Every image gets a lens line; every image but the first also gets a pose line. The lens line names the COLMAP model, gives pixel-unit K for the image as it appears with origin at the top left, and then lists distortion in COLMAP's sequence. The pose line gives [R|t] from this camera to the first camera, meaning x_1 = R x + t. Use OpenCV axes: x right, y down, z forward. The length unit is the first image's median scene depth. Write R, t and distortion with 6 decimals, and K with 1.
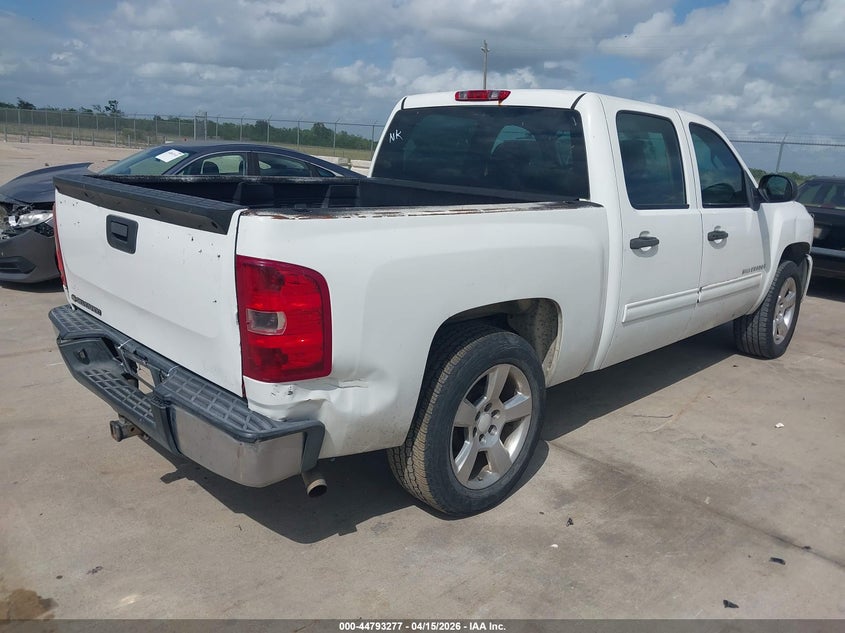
lens RADIAL K [[675.5, 0, 422.5], [0, 675.5, 316.5], [0, 0, 1]] dist [0.000319, -0.000819]
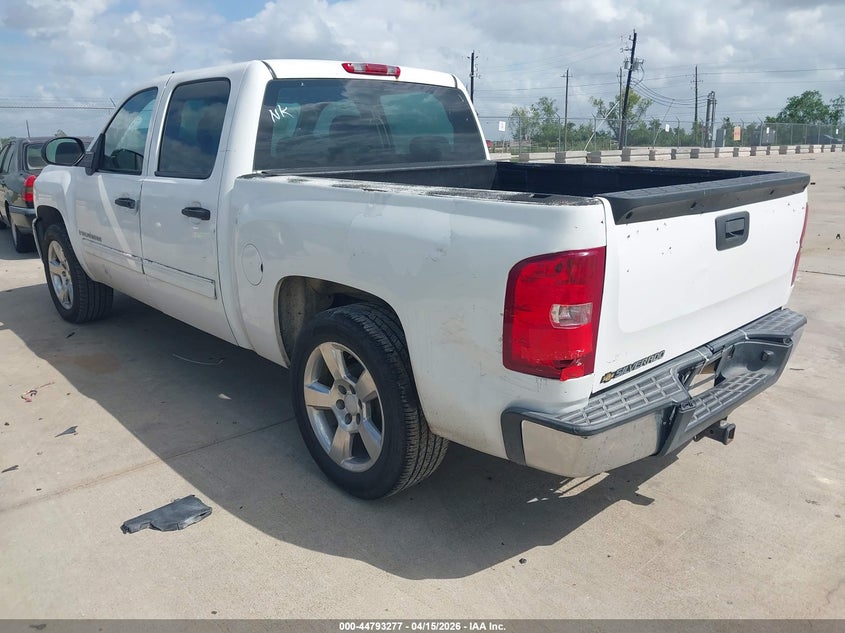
lens RADIAL K [[675.5, 0, 422.5], [0, 675.5, 316.5], [0, 0, 1]] dist [0.000319, -0.000819]
pose [[0.024273, -0.311985, 0.949777, -0.977307], [0.250958, 0.921537, 0.296295, -0.279792], [-0.967694, 0.231162, 0.100663, 0.948694]]
